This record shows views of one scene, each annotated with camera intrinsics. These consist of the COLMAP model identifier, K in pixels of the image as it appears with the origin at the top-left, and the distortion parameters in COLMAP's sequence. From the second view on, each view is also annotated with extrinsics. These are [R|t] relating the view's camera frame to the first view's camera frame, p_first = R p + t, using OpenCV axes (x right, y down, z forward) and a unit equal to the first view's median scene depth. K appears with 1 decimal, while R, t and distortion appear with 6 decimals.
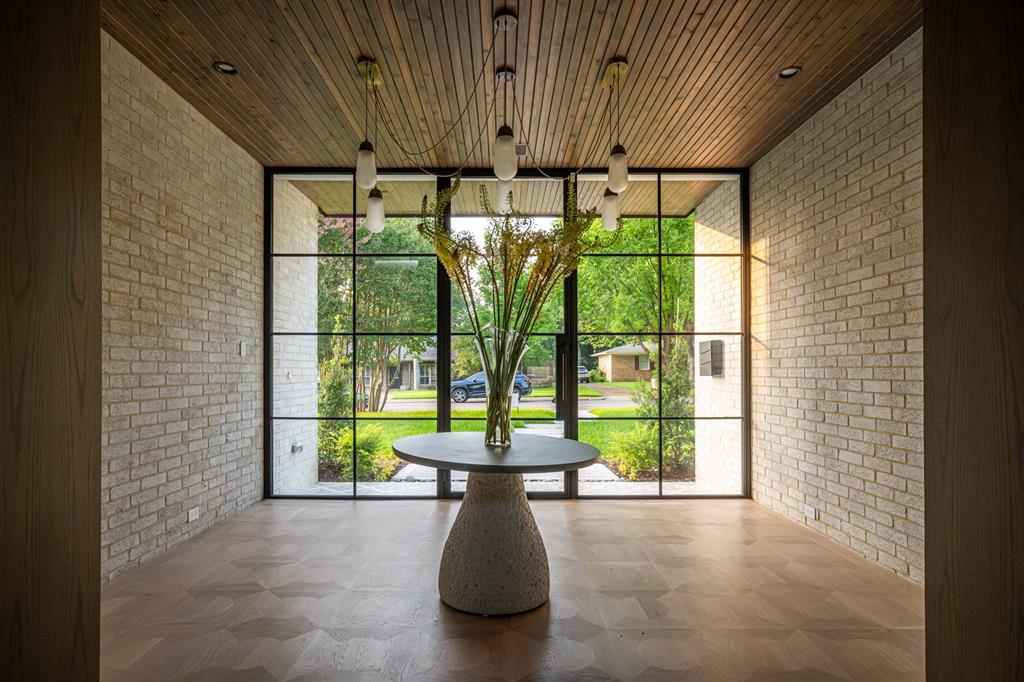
lens RADIAL K [[611.7, 0, 509.6], [0, 611.7, 365.7], [0, 0, 1]] dist [-0.000645, -0.000026]
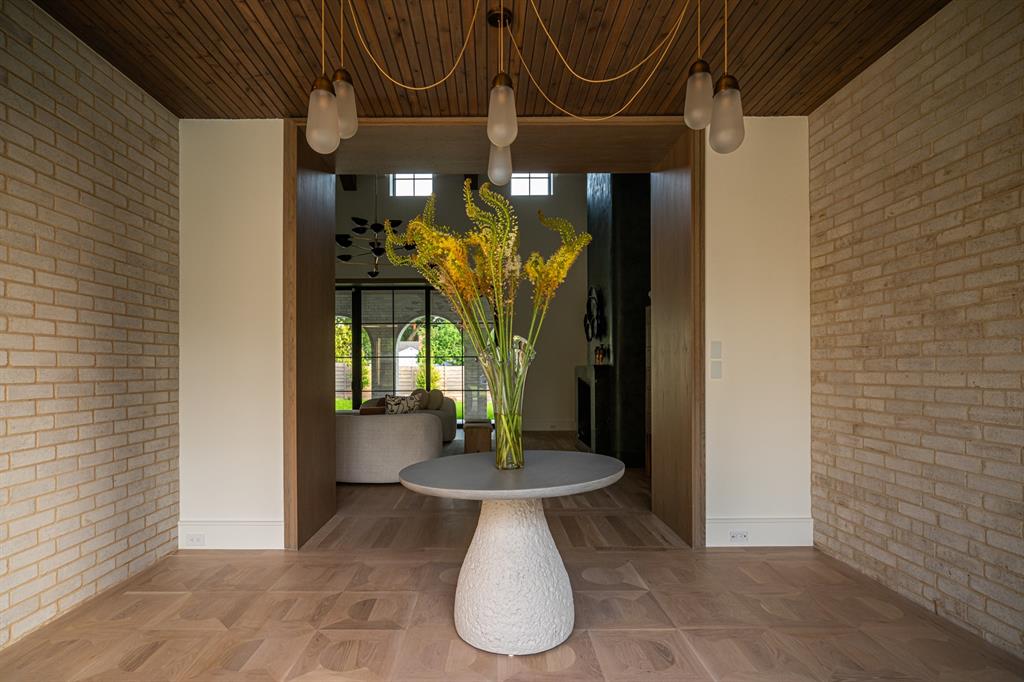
lens RADIAL K [[611.7, 0, 509.6], [0, 611.7, 365.7], [0, 0, 1]] dist [-0.000645, -0.000026]
pose [[-0.999718, 0.005325, -0.023148, 0.001132], [0.005574, 0.999927, -0.010692, -0.012956], [0.023090, -0.010818, -0.999675, 1.960967]]
